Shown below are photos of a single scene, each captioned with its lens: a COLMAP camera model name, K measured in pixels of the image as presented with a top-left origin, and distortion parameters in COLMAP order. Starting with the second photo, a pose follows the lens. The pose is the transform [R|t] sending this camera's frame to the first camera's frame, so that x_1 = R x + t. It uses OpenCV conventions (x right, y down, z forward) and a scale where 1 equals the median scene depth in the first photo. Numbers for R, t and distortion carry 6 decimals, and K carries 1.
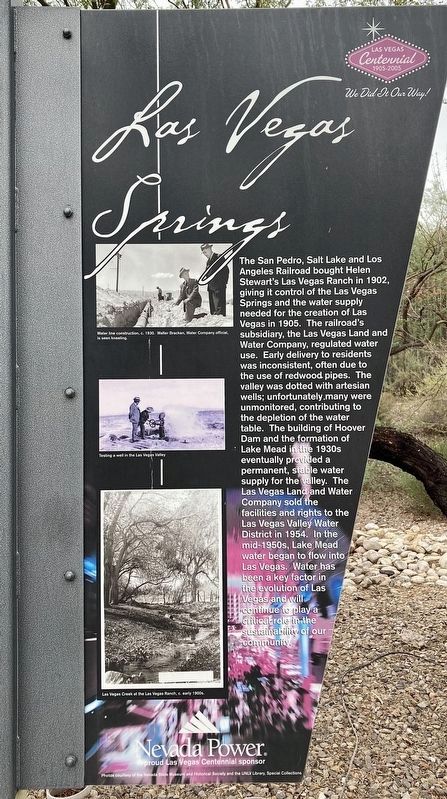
lens RADIAL K [[632.0, 0, 223.9], [0, 632.0, 399.8], [0, 0, 1]] dist [0.013352, -0.001297]
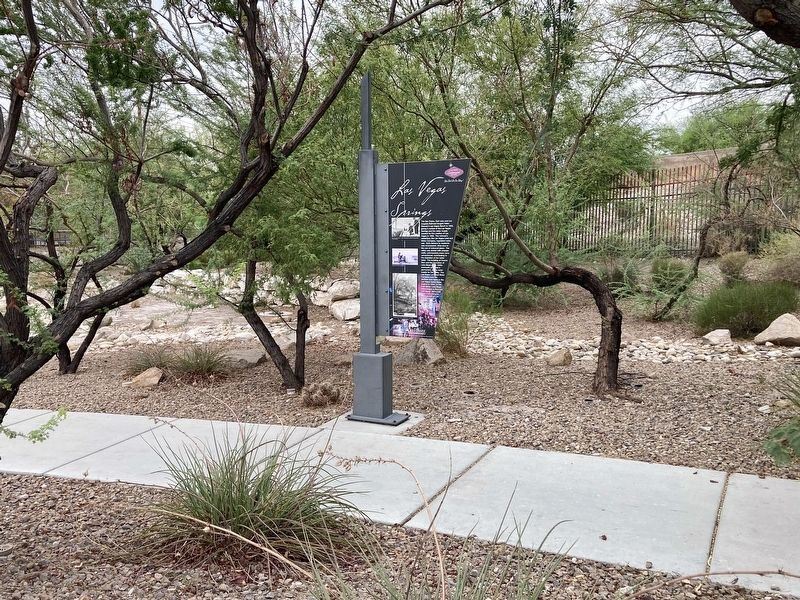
lens RADIAL K [[653.6, 0, 399.9], [0, 653.6, 300.3], [0, 0, 1]] dist [0.000580, -0.000013]
pose [[0.901150, 0.048346, -0.430802, 1.867476], [0.008560, 0.991584, 0.129185, -0.265940], [0.433422, -0.120103, 0.893152, -3.162100]]
